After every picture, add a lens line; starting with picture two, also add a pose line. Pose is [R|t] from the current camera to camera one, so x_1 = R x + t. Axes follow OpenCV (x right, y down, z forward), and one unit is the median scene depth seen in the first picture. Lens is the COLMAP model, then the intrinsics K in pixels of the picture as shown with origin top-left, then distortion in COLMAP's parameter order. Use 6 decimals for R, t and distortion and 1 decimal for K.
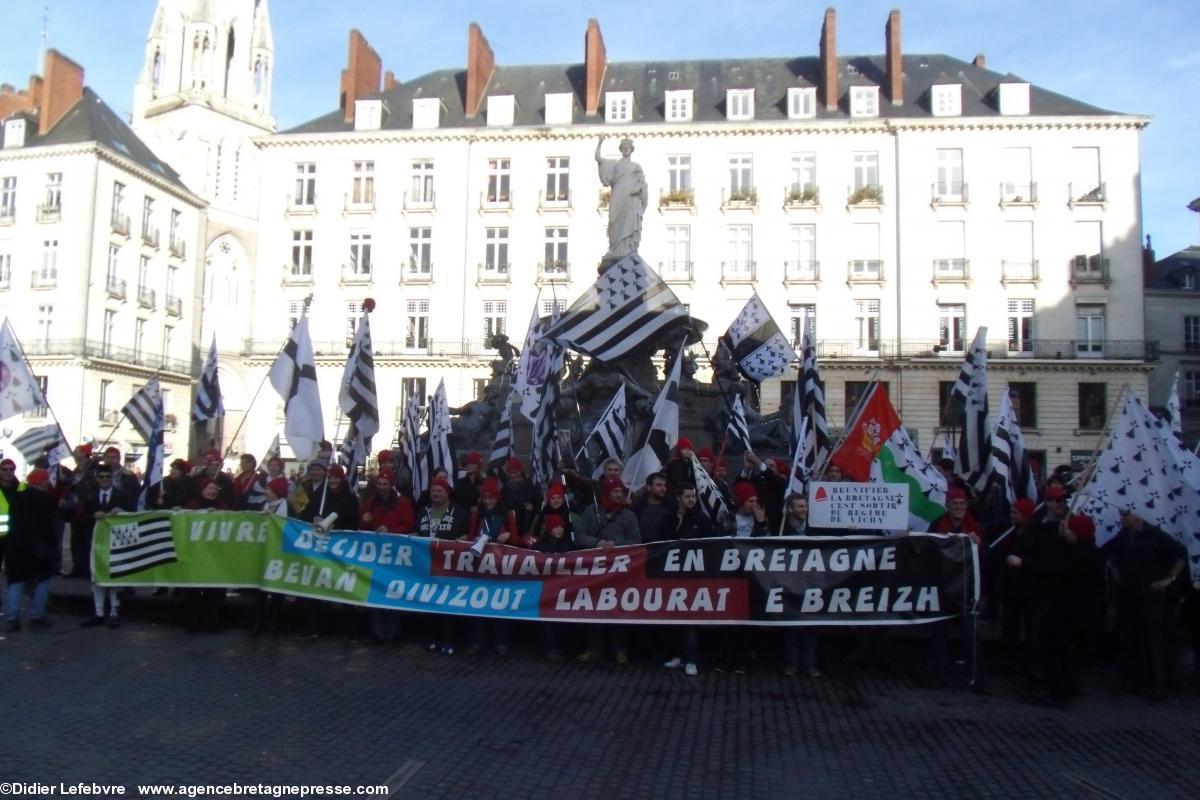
lens RADIAL K [[1016.5, 0, 600.0], [0, 1016.5, 400.0], [0, 0, 1]] dist [-0.072182, 0.020948]
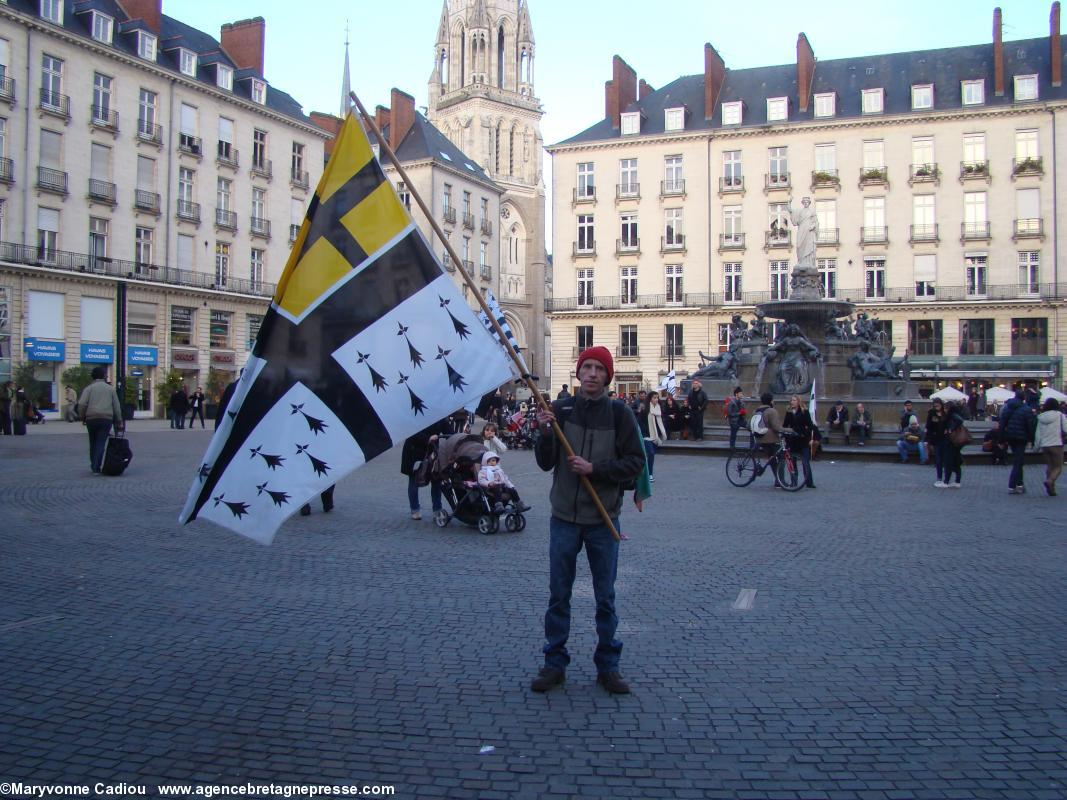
lens RADIAL K [[1062.3, 0, 533.5], [0, 1062.3, 400.0], [0, 0, 1]] dist [-0.182515, 0.005259]
pose [[0.957073, -0.011499, -0.289619, 0.039921], [0.032111, 0.997268, 0.066520, -0.019765], [0.288063, -0.072964, 0.954828, -0.368422]]
